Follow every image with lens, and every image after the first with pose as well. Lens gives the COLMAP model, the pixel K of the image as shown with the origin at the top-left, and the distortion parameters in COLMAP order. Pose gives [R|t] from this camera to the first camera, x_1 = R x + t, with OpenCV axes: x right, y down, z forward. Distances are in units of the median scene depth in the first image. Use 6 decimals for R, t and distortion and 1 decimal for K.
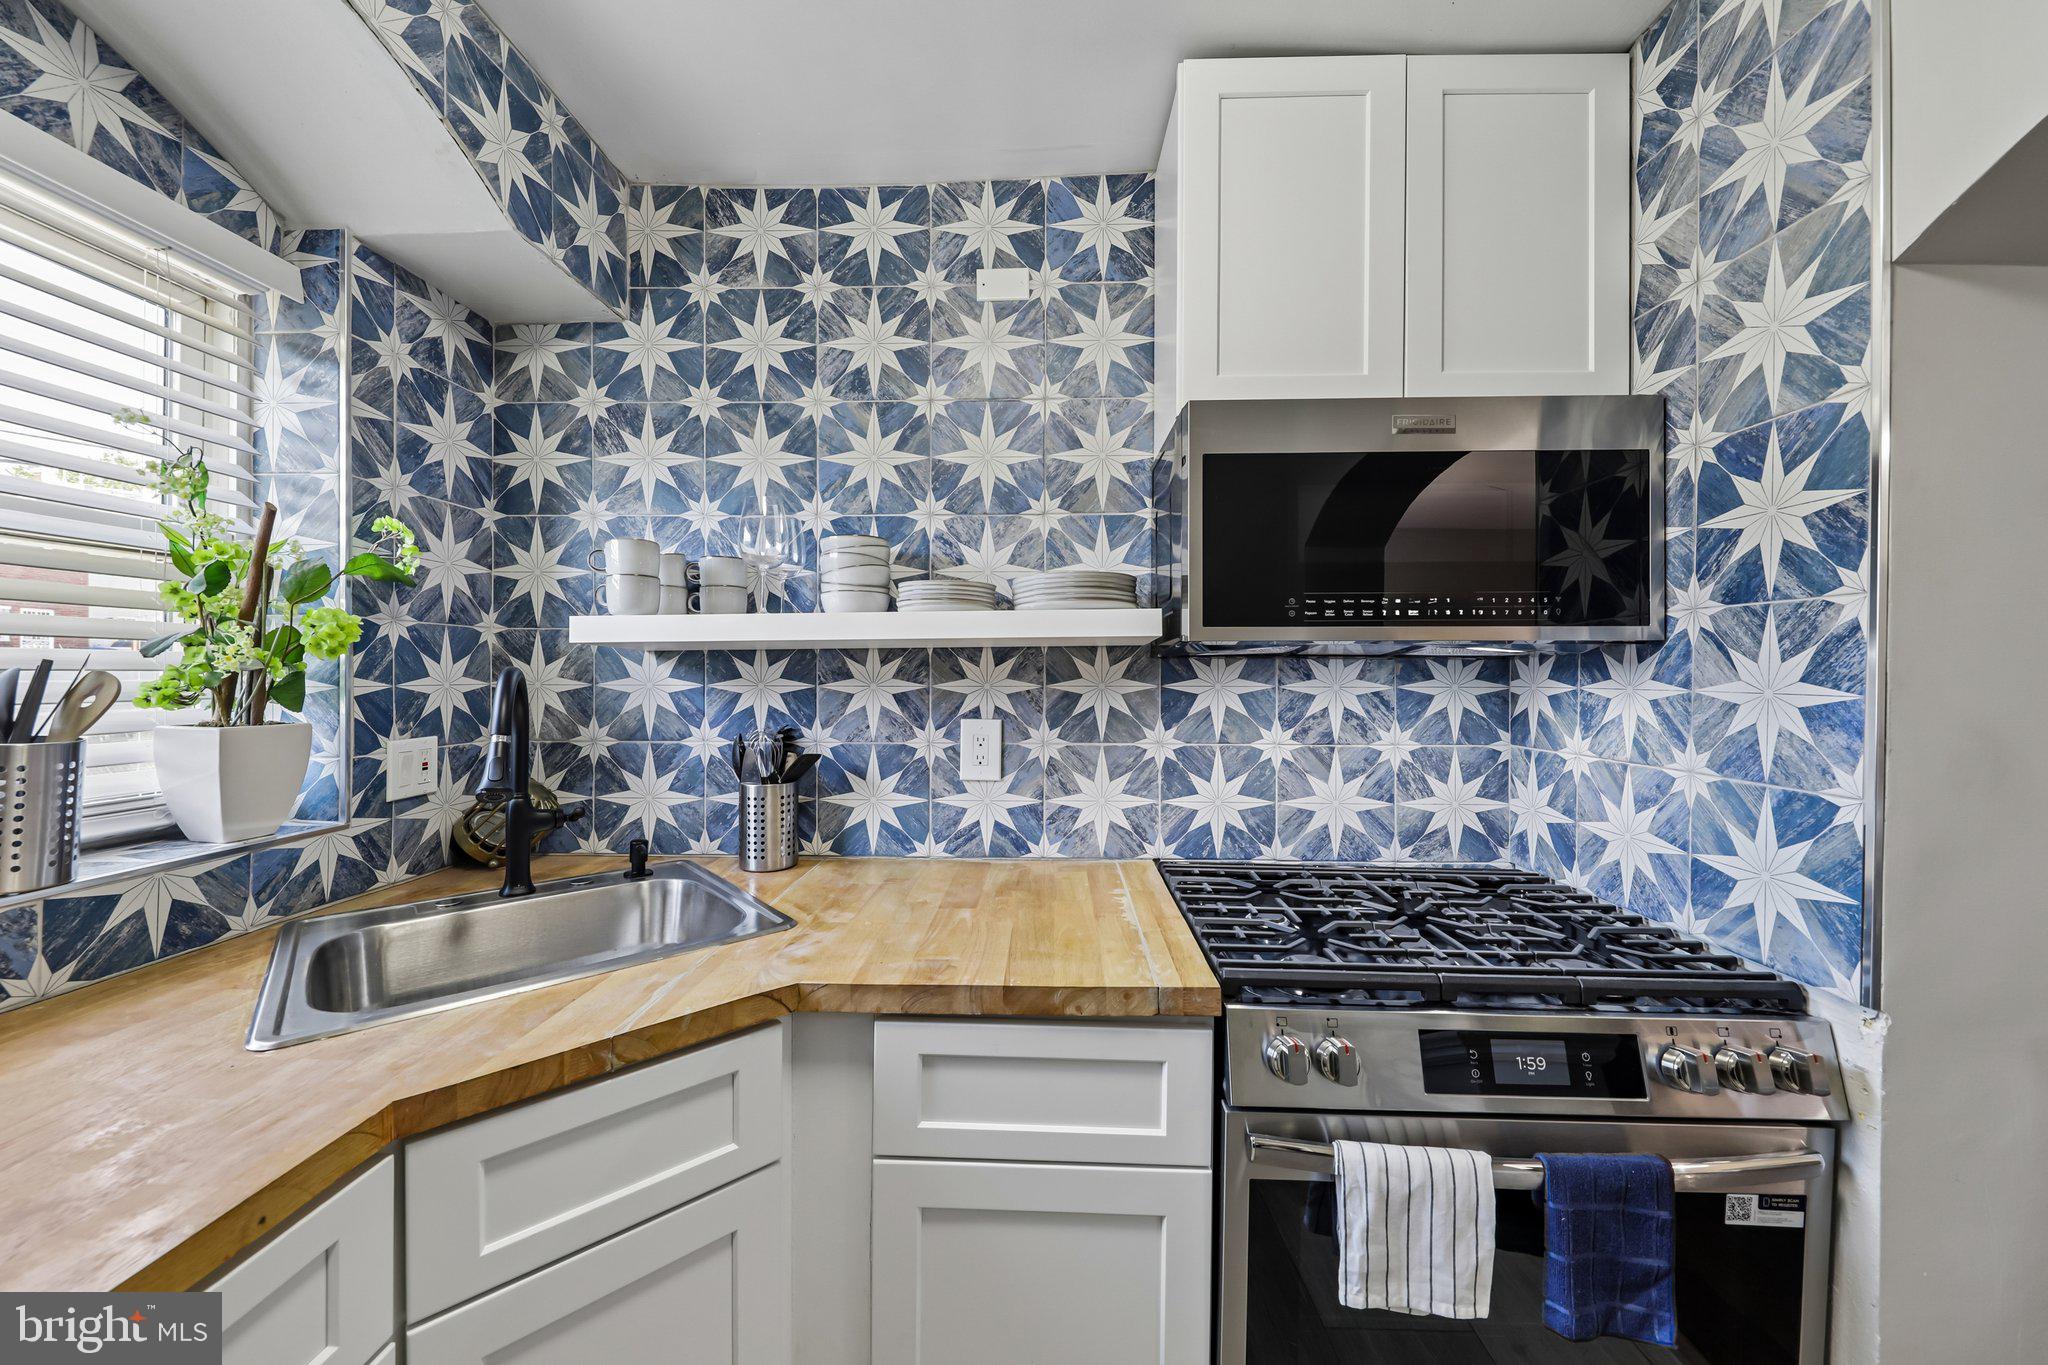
lens RADIAL K [[752.3, 0, 1015.7], [0, 752.3, 677.6], [0, 0, 1]] dist [0.000026, -0.002513]
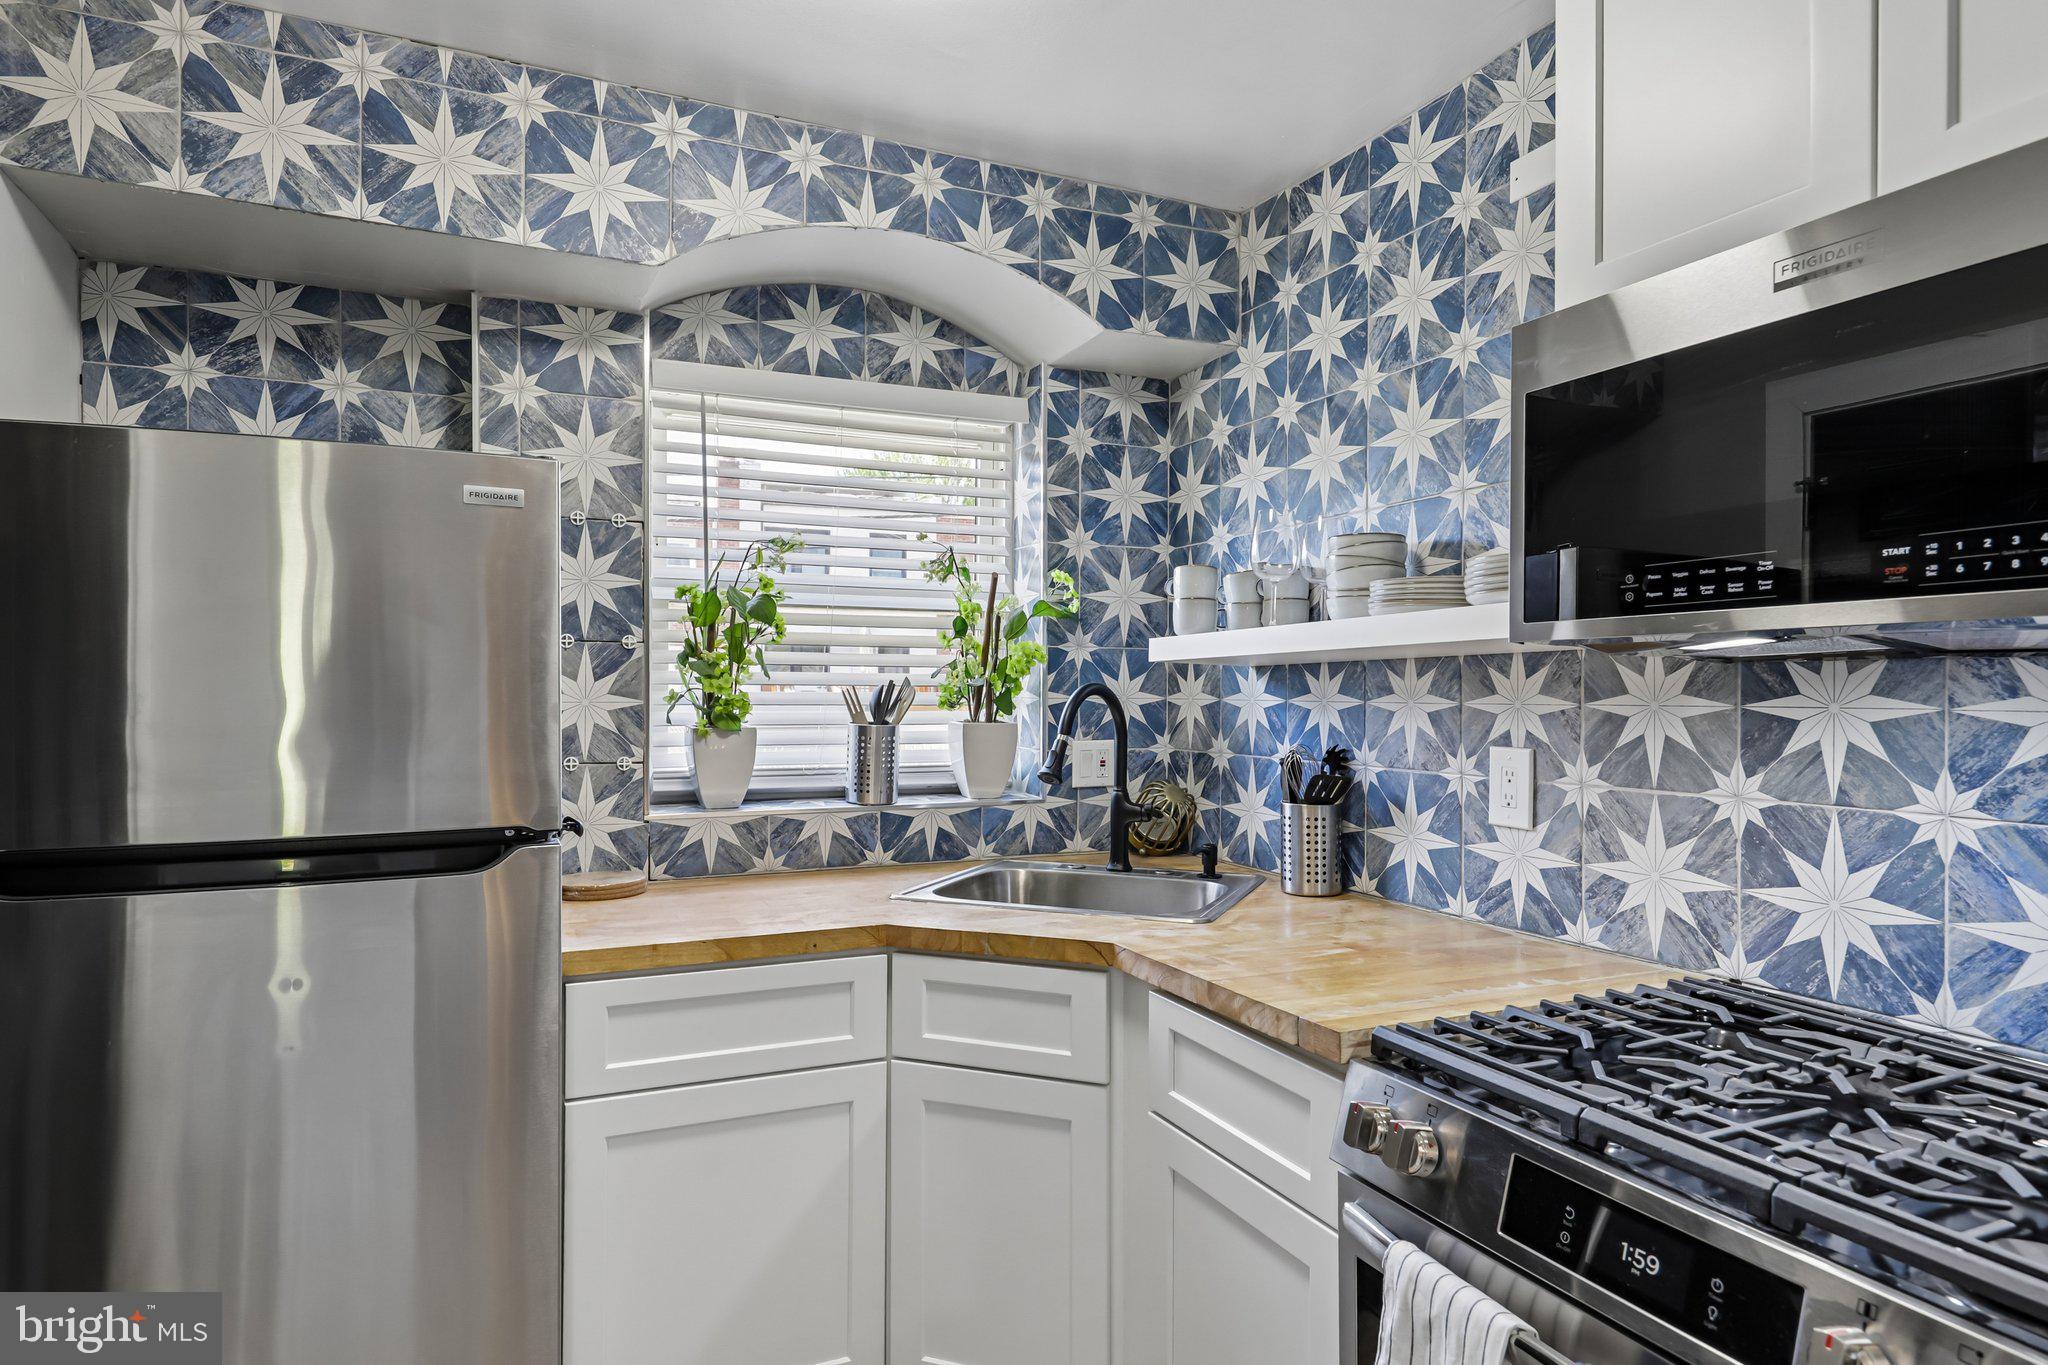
lens RADIAL K [[1182.1, 0, 1005.8], [0, 1182.1, 690.7], [0, 0, 1]] dist [0.019236, -0.004734]
pose [[0.431090, -0.001081, -0.902308, 0.848301], [-0.008318, 0.999952, -0.005172, 0.008586], [0.902271, 0.009735, 0.431060, 0.014179]]
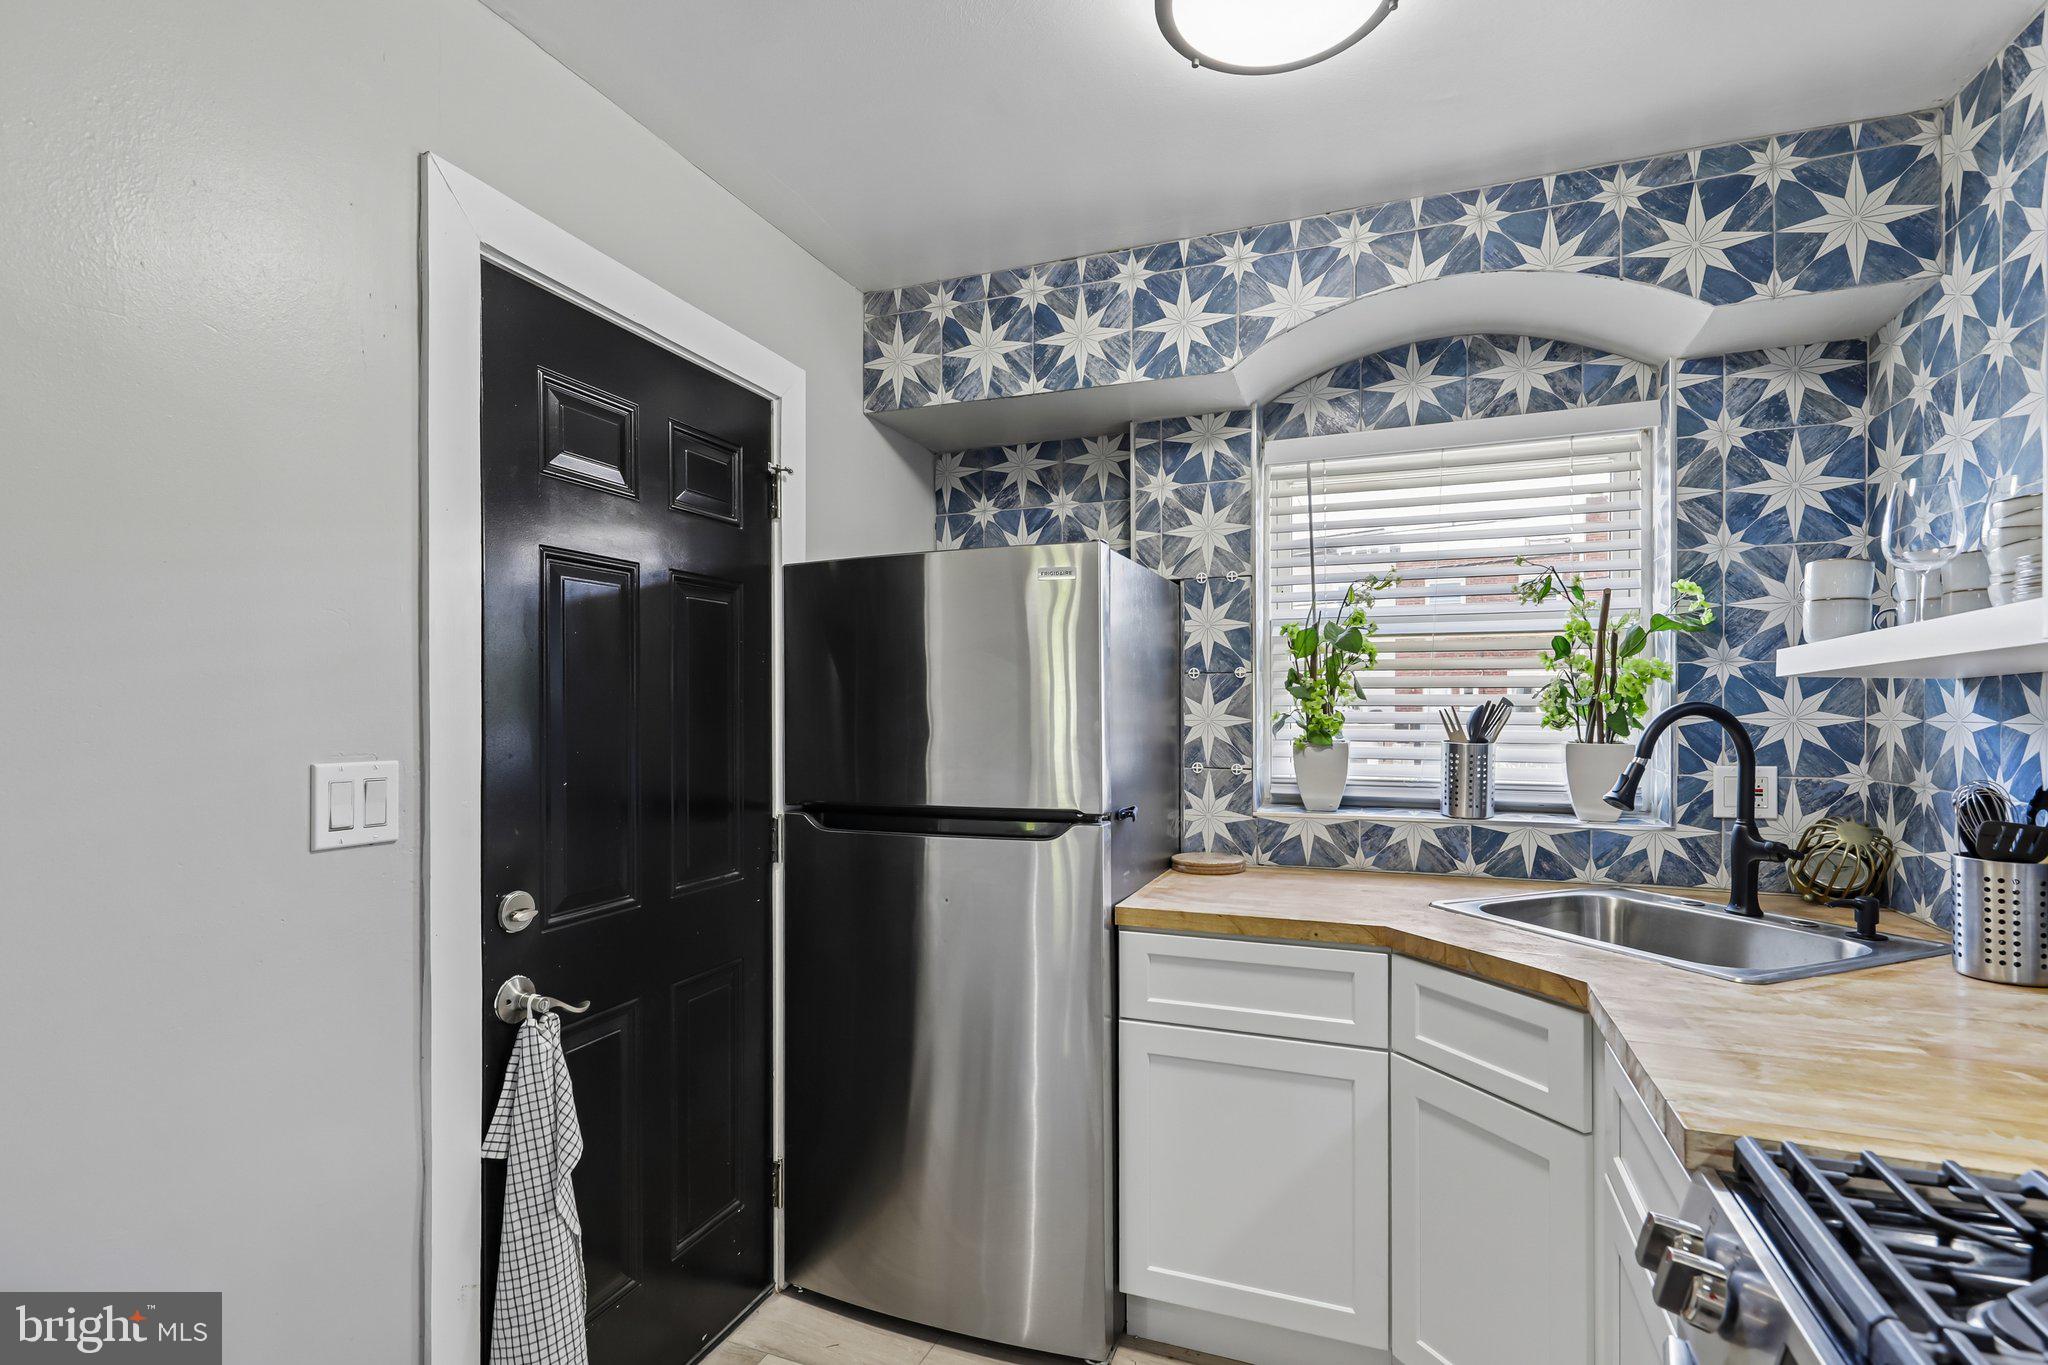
lens RADIAL K [[963.3, 0, 1021.8], [0, 963.3, 712.8], [0, 0, 1]] dist [0.013793, -0.005267]
pose [[-0.333480, 0.000376, -0.942757, 0.848335], [-0.007512, 0.999967, 0.003056, 0.004774], [0.942727, 0.008102, -0.333466, 0.430271]]
